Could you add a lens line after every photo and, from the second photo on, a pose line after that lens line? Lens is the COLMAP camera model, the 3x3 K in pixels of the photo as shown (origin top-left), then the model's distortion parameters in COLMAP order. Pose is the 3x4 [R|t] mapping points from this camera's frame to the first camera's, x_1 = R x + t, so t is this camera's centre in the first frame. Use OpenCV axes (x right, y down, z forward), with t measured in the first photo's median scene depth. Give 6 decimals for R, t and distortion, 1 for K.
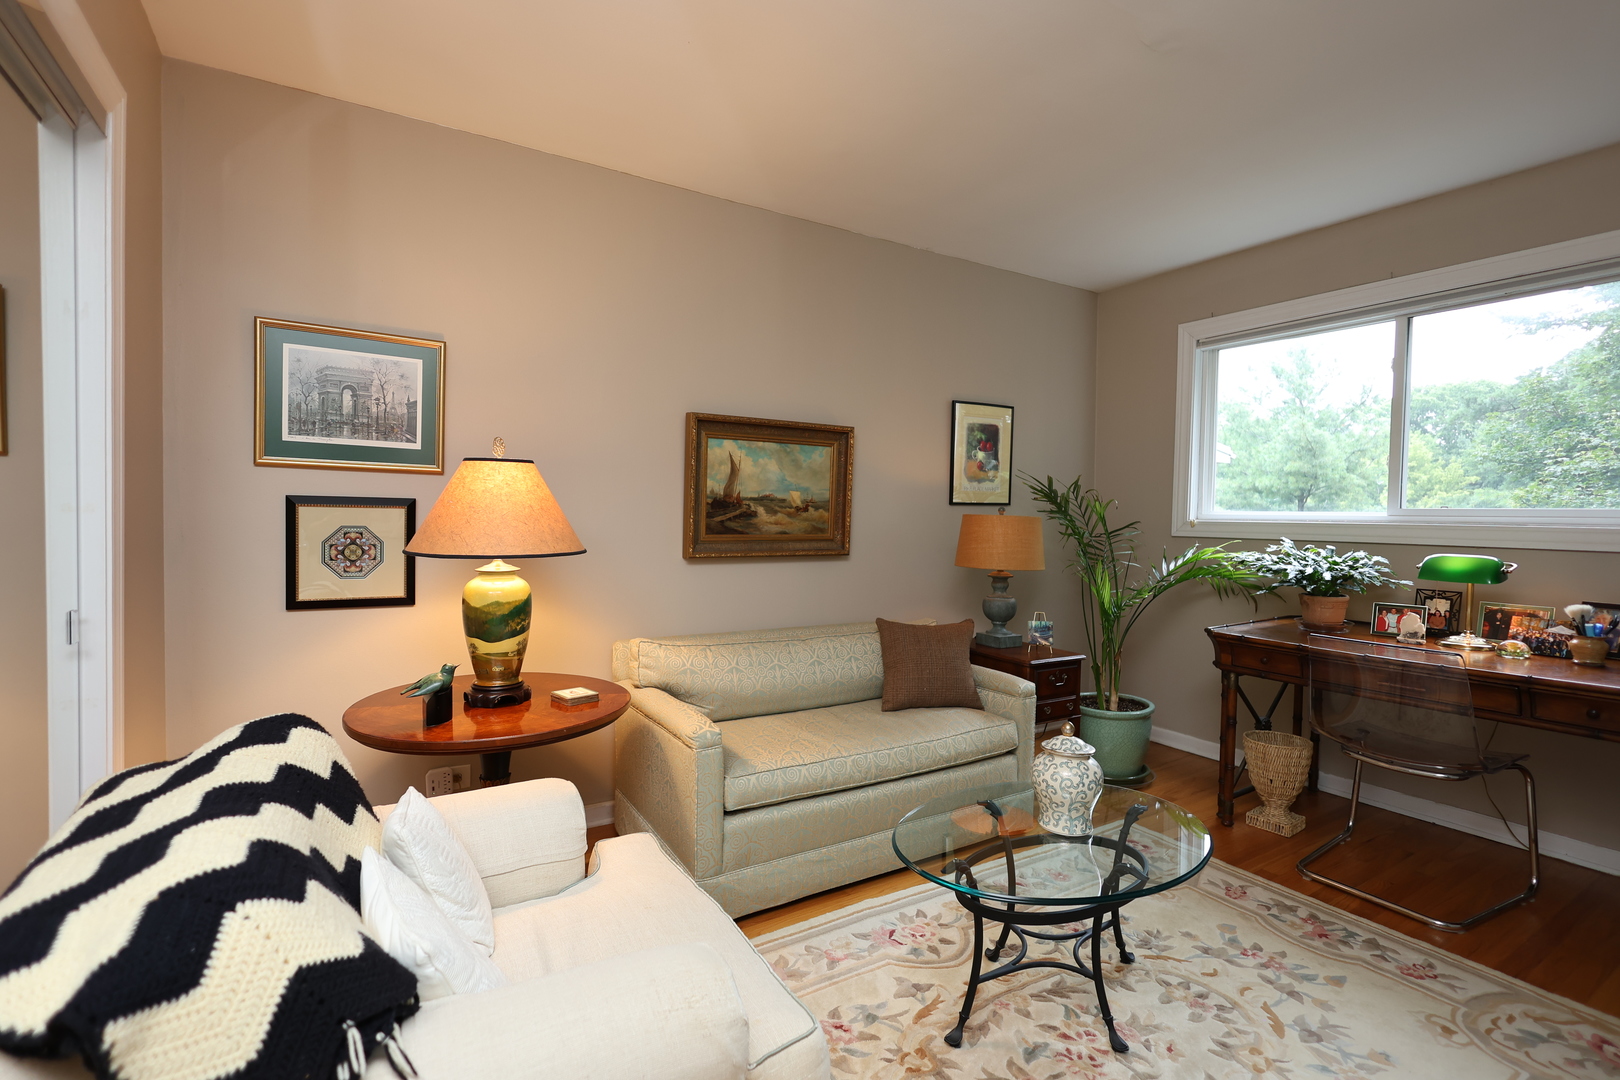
lens RADIAL K [[746.6, 0, 805.7], [0, 746.6, 540.2], [0, 0, 1]] dist [-0.003856, 0.002489]
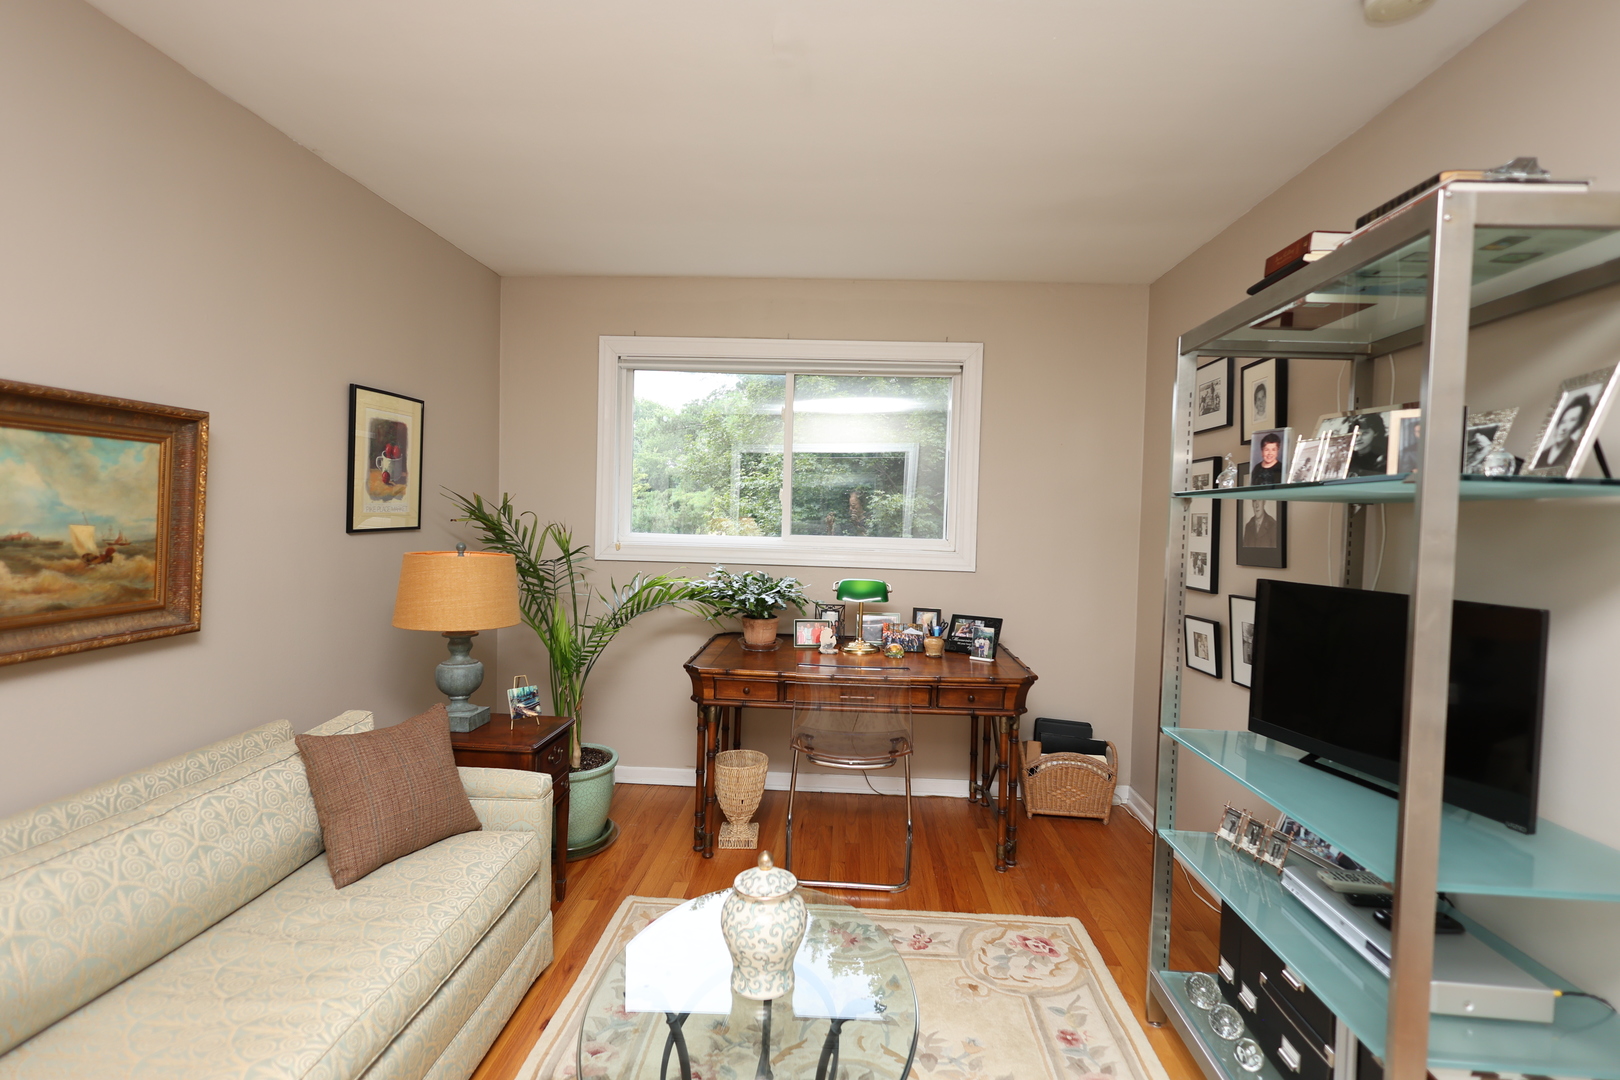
lens RADIAL K [[746.6, 0, 818.2], [0, 746.6, 537.4], [0, 0, 1]] dist [-0.003856, 0.002489]
pose [[0.564851, -0.025887, 0.824787, -0.158570], [0.010387, 0.999652, 0.024262, -0.066627], [-0.825128, -0.005137, 0.564923, 0.291532]]
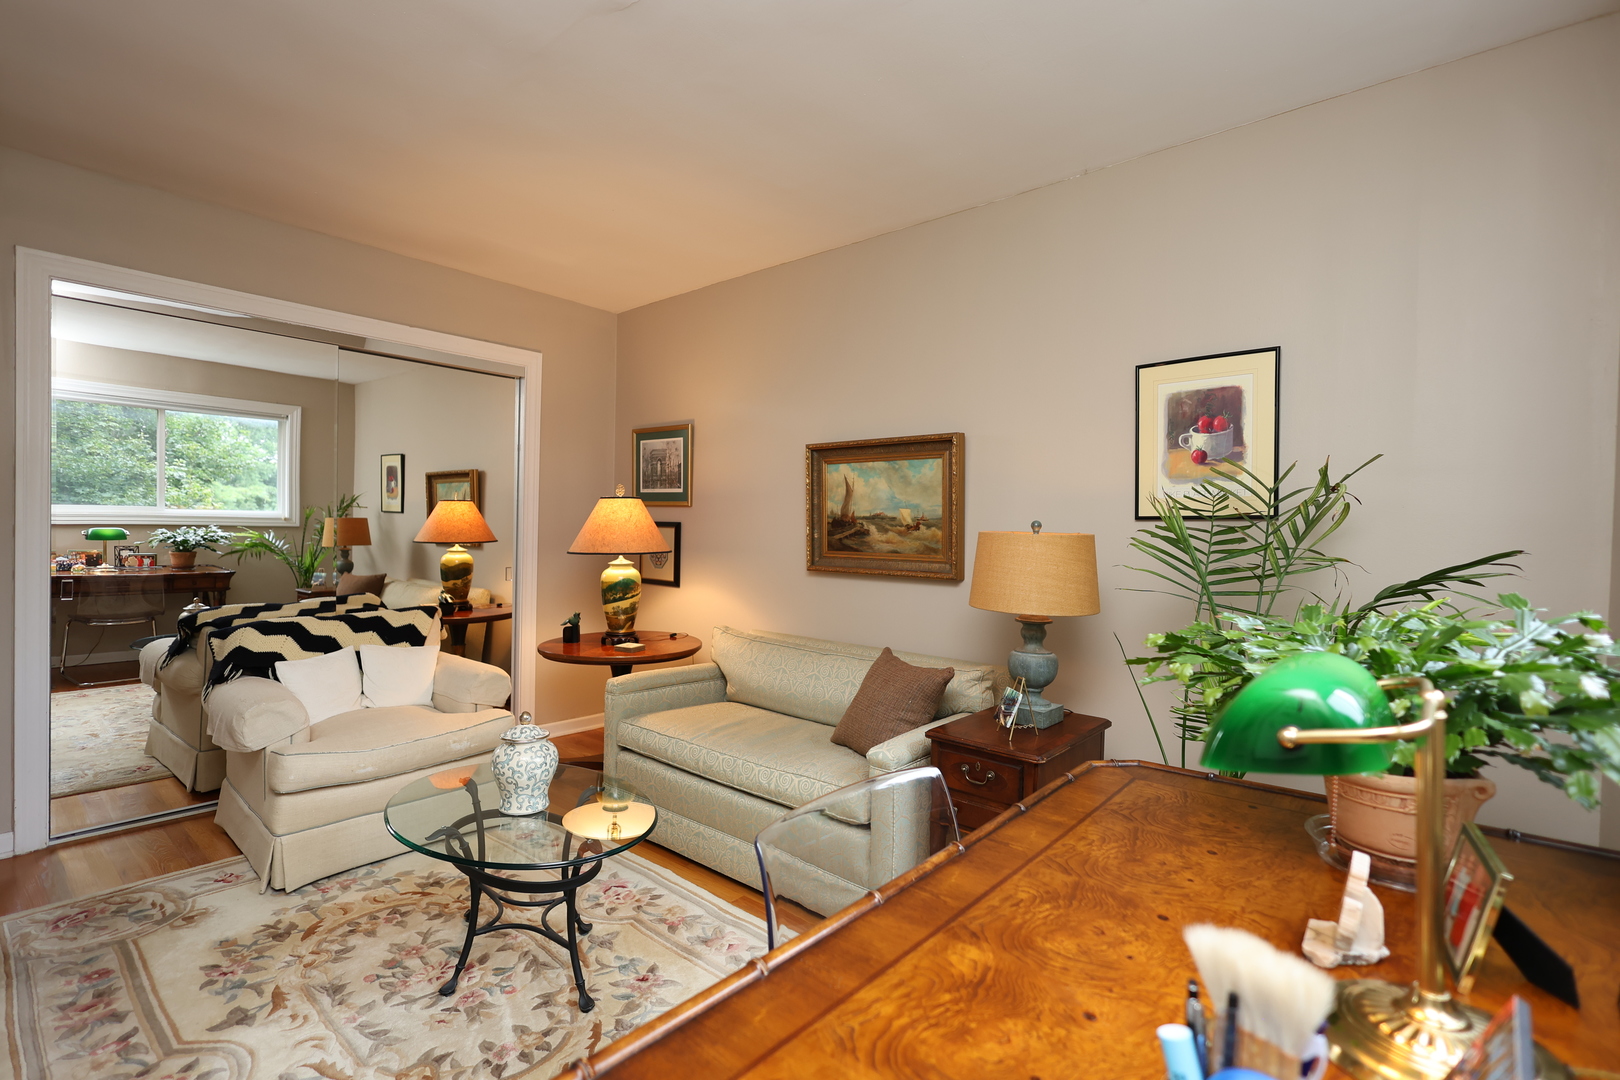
lens RADIAL K [[746.6, 0, 804.4], [0, 746.6, 536.9], [0, 0, 1]] dist [-0.003856, 0.002489]
pose [[0.294575, -0.004294, -0.955619, 0.891161], [-0.053489, 0.998348, -0.020974, -0.002774], [0.954130, 0.057294, 0.293858, 0.616634]]
